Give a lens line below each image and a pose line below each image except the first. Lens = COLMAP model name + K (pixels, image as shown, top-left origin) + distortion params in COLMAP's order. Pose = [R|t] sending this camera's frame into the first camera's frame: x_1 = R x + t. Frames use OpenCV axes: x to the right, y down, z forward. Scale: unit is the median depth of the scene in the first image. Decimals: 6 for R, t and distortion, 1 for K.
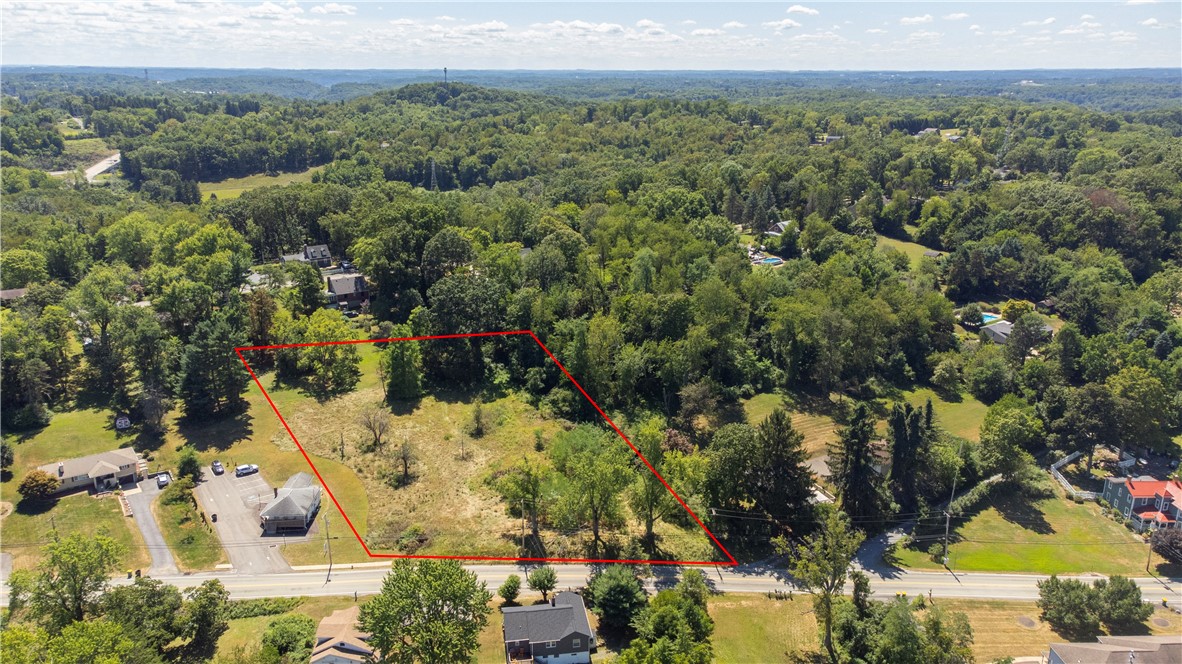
lens RADIAL K [[876.2, 0, 592.7], [0, 876.2, 332.0], [0, 0, 1]] dist [0.035306, 0.035924]
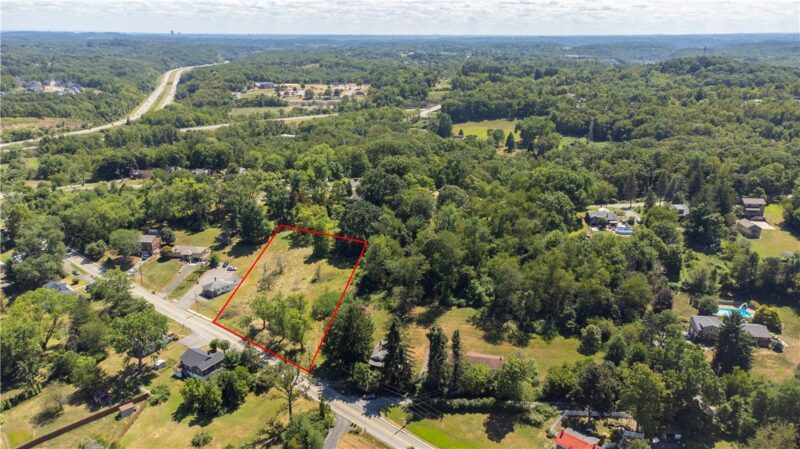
lens RADIAL K [[593.0, 0, 402.8], [0, 593.0, 222.0], [0, 0, 1]] dist [0.035306, 0.035924]
pose [[0.745682, 0.203293, -0.634532, 0.753592], [-0.194063, 0.977295, 0.085053, -0.150781], [0.637415, 0.059717, 0.768203, 0.078820]]
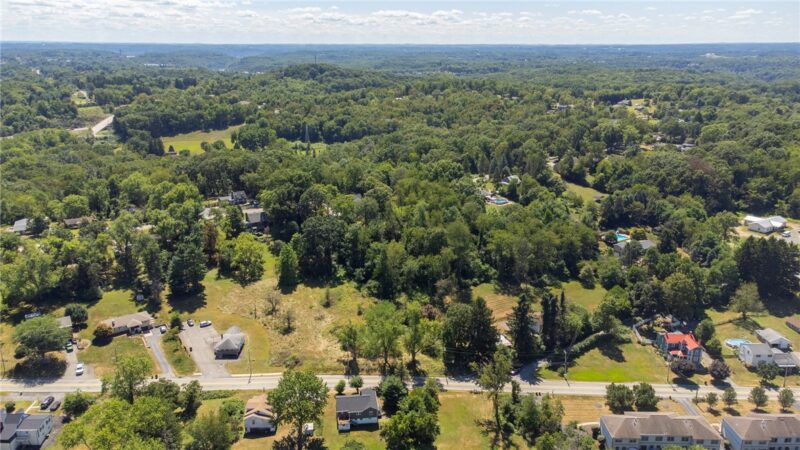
lens RADIAL K [[593.0, 0, 402.0], [0, 593.0, 222.5], [0, 0, 1]] dist [0.035306, 0.035924]
pose [[0.999755, 0.006555, -0.021155, 0.048134], [-0.006508, 0.999976, 0.002318, -0.057474], [0.021169, -0.002180, 0.999774, -0.233313]]
